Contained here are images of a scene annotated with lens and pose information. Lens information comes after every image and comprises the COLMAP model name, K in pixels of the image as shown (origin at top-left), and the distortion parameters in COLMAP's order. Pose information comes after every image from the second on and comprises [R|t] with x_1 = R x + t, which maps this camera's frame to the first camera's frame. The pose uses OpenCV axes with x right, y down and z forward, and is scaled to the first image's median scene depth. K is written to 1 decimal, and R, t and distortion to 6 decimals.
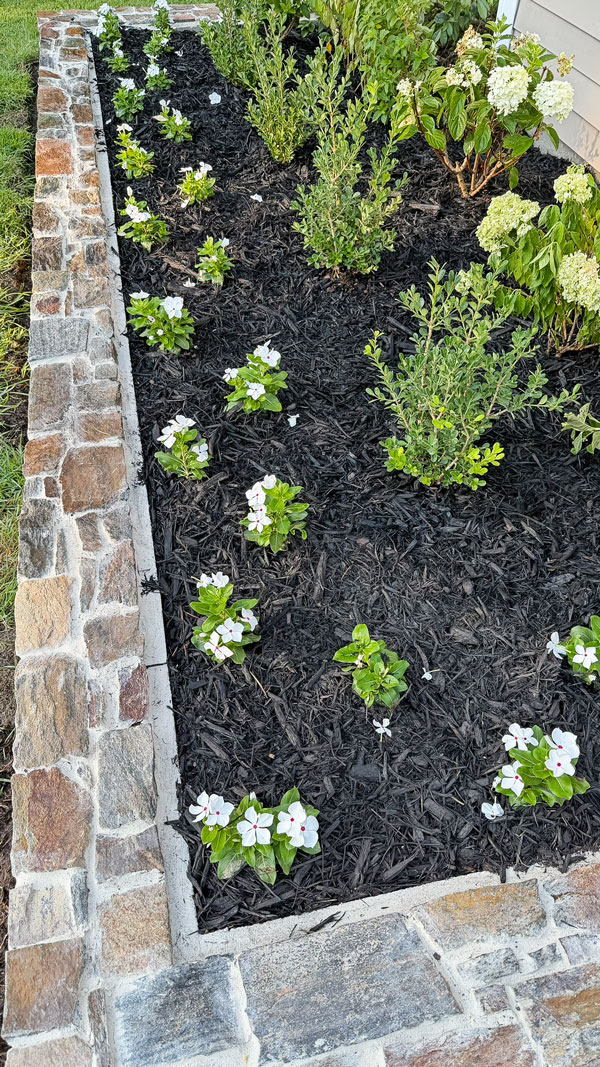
lens RADIAL K [[786.3, 0, 303.3], [0, 786.3, 436.5], [0, 0, 1]] dist [-0.008647, -0.003434]
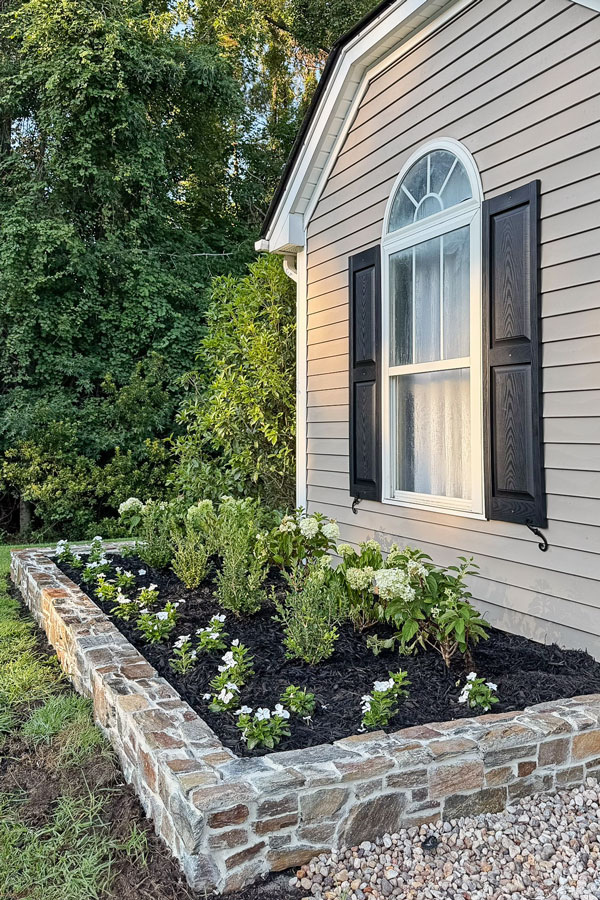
lens RADIAL K [[851.5, 0, 300.0], [0, 851.5, 450.0], [0, 0, 1]] dist [0.007431, -0.000621]
pose [[0.969639, 0.000482, 0.244539, -0.387158], [0.167031, 0.729071, -0.663744, 1.094706], [-0.178606, 0.684438, 0.706855, -0.914872]]
